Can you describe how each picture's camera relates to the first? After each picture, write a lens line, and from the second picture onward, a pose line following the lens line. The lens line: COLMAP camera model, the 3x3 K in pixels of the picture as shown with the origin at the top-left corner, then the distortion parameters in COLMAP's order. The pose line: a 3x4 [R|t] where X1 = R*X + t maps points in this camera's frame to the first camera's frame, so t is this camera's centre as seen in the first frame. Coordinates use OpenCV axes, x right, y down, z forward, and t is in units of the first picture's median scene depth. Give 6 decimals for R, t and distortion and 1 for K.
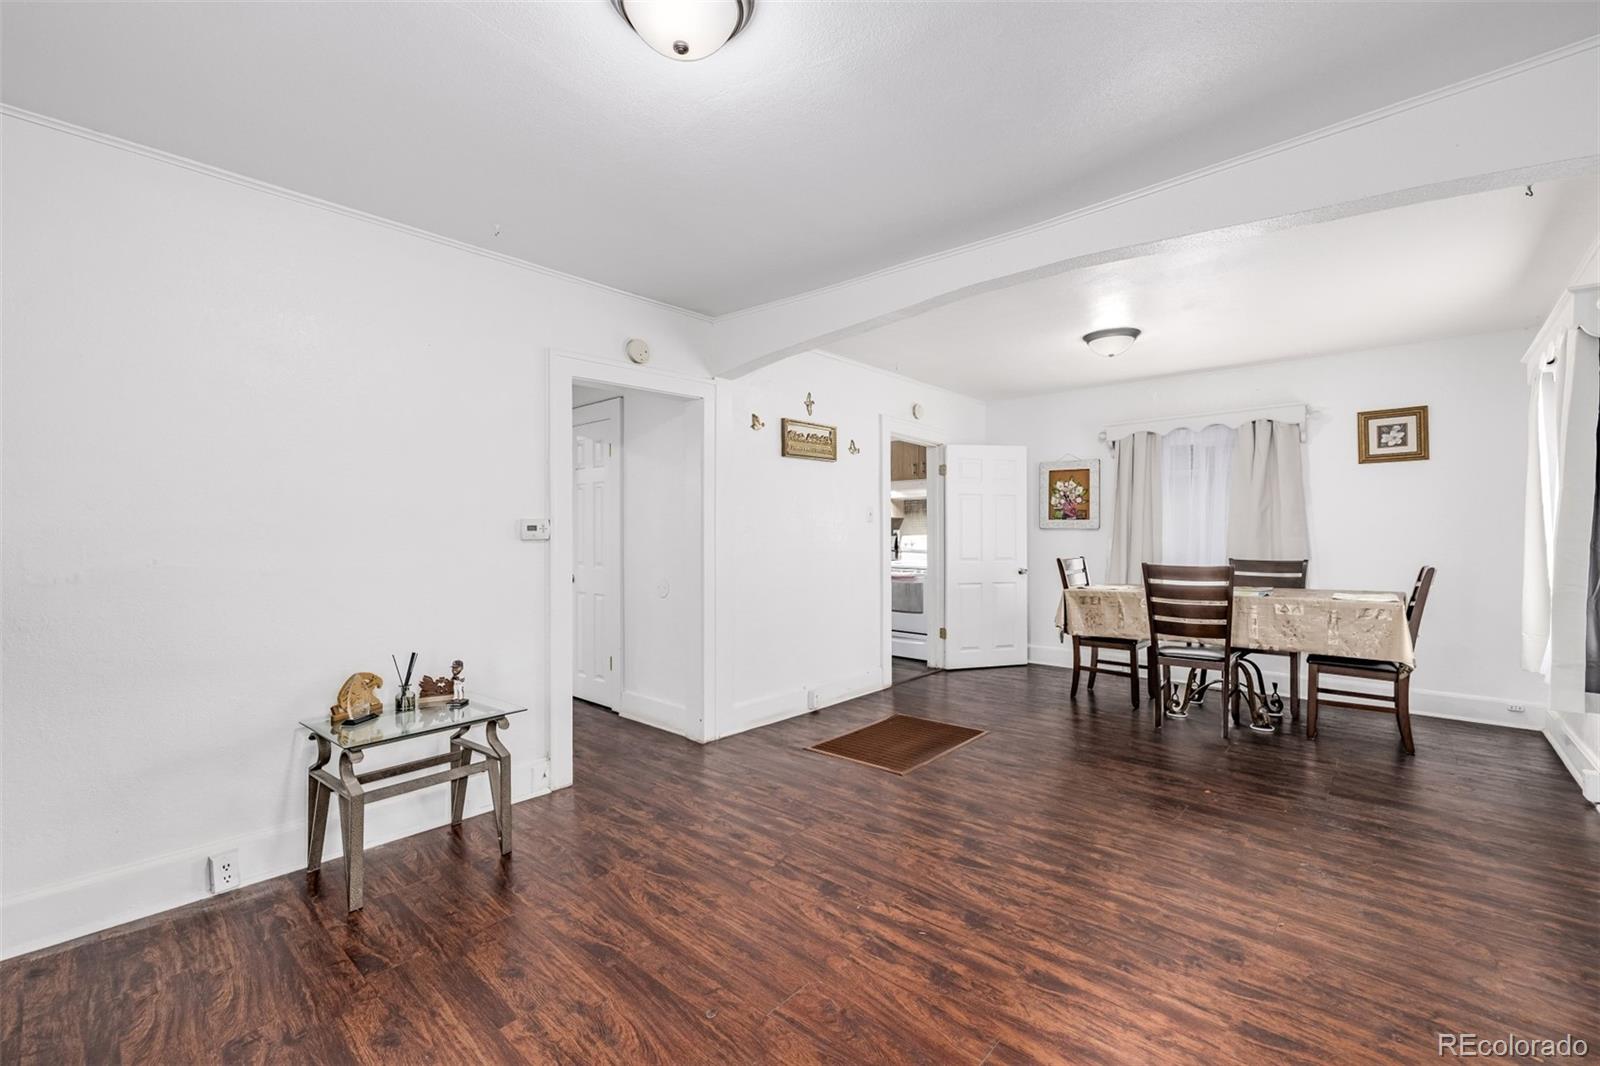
lens RADIAL K [[677.0, 0, 801.6], [0, 677.0, 533.8], [0, 0, 1]] dist [0.005866, -0.000524]
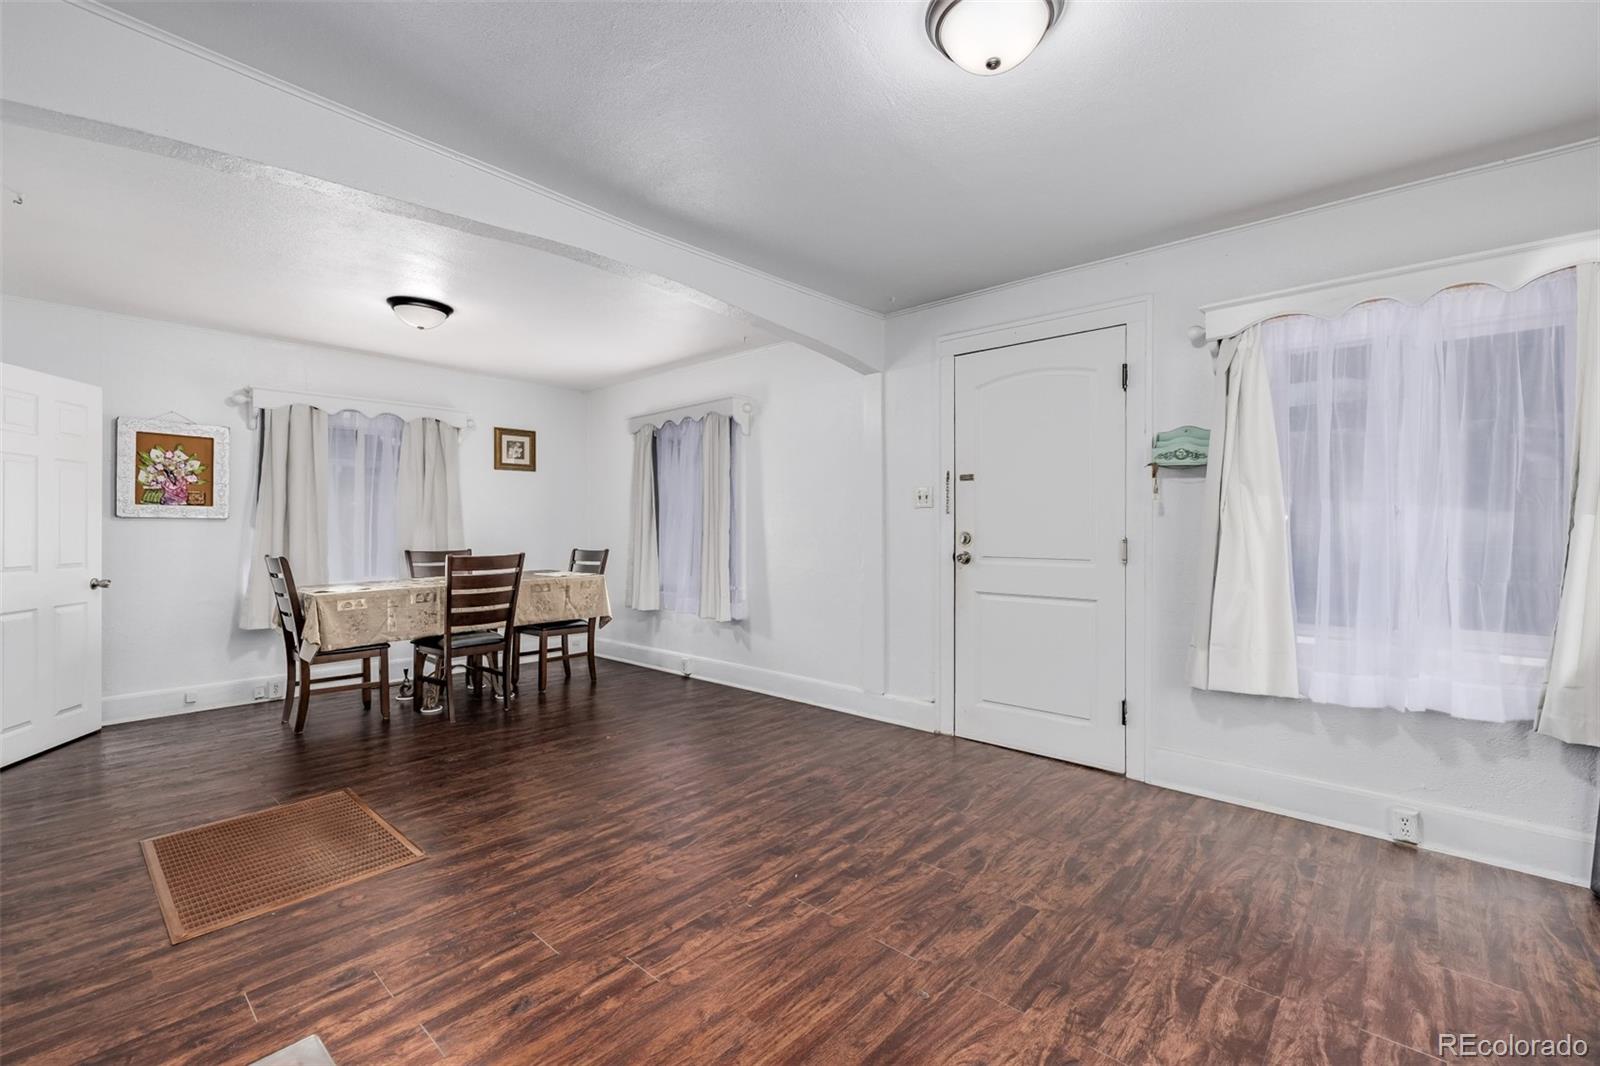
lens RADIAL K [[677.0, 0, 818.9], [0, 677.0, 548.9], [0, 0, 1]] dist [0.005866, -0.000524]
pose [[-0.005914, -0.029018, 0.999561, -0.484459], [-0.000372, 0.999579, 0.029017, 0.005440], [-0.999982, -0.000200, -0.005922, 0.501059]]
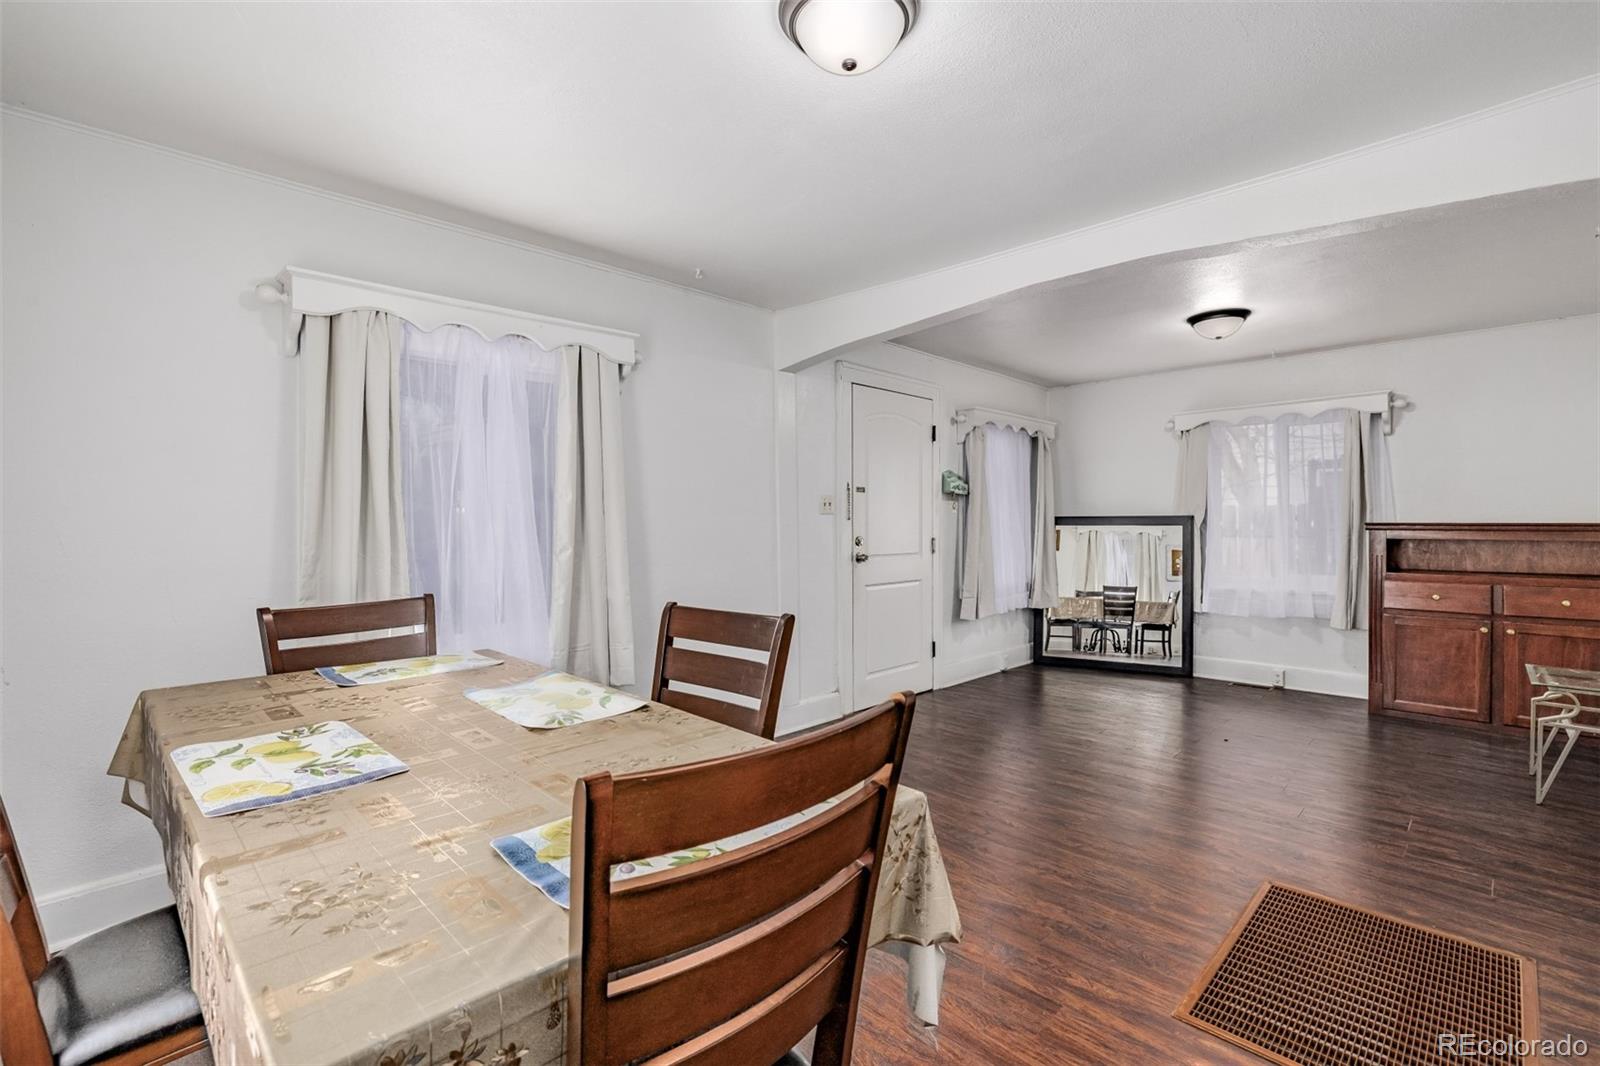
lens RADIAL K [[735.2, 0, 804.3], [0, 735.2, 538.2], [0, 0, 1]] dist [-0.006911, 0.001224]
pose [[-0.999088, 0.006306, 0.042235, 0.504683], [0.007258, 0.999722, 0.022421, -0.013864], [-0.042082, 0.022707, -0.998856, 1.505952]]
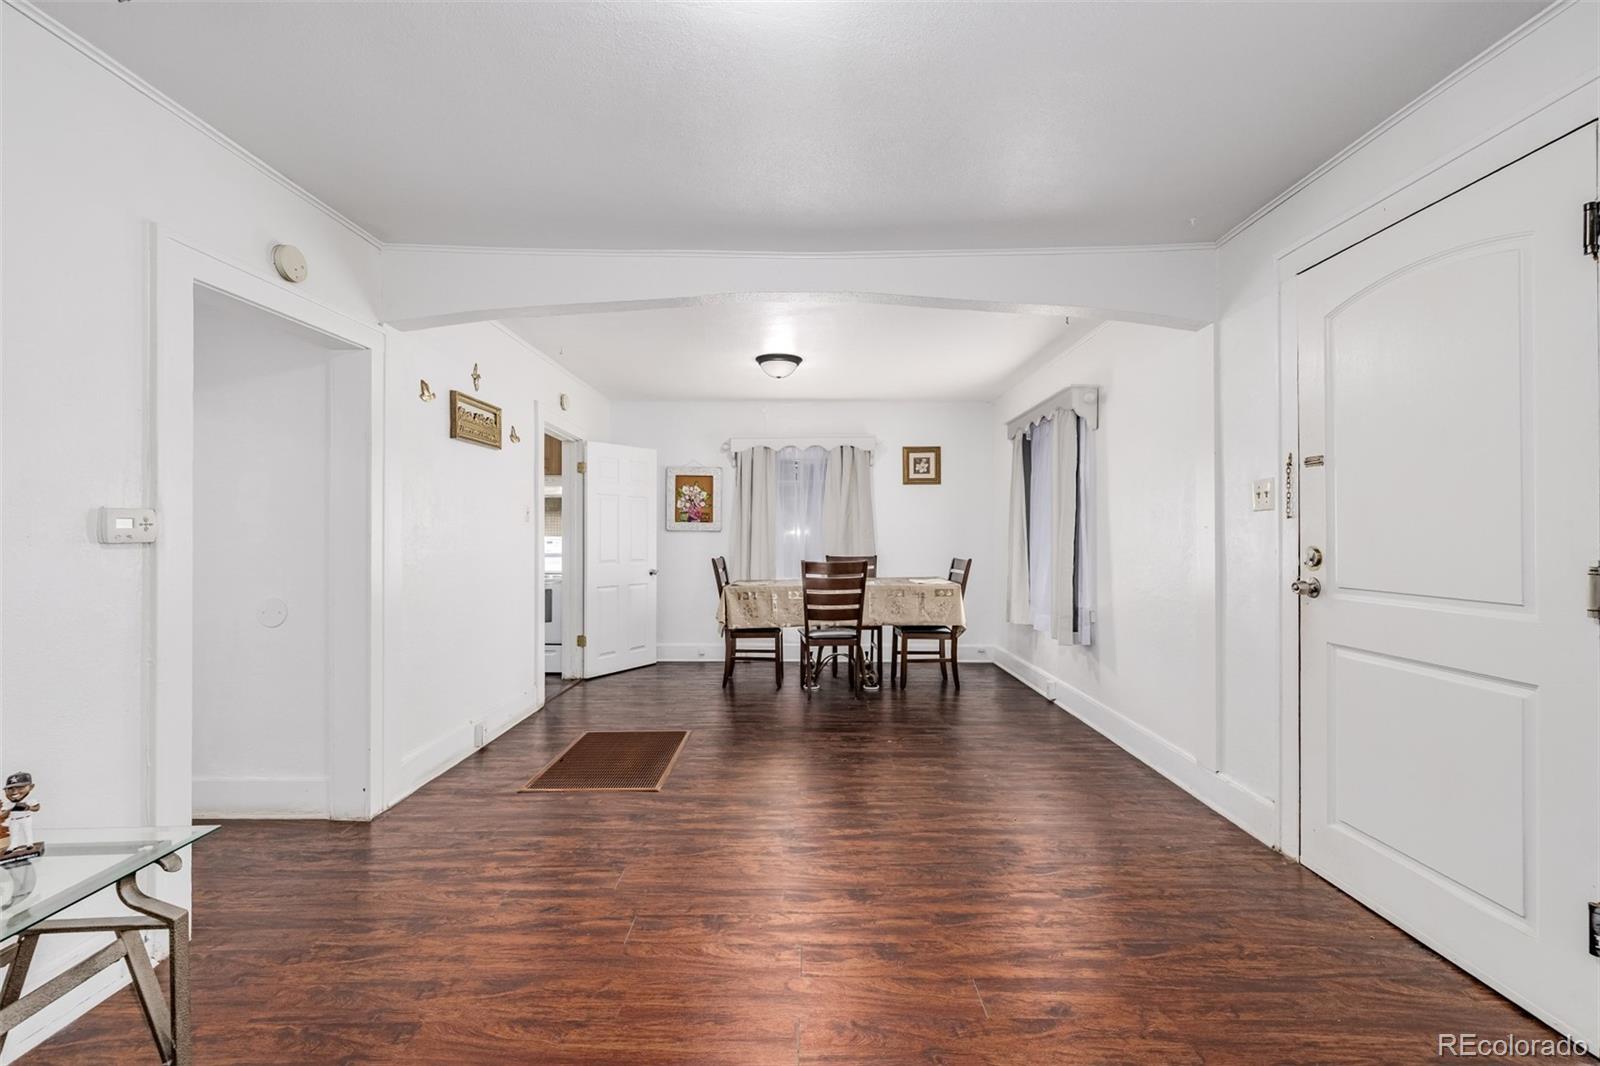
lens RADIAL K [[677.0, 0, 802.4], [0, 677.0, 537.8], [0, 0, 1]] dist [0.005866, -0.000524]
pose [[0.747794, -0.000956, 0.663931, -0.278513], [-0.001131, 0.999996, 0.002714, 0.000878], [-0.663930, -0.002780, 0.747789, 0.138216]]
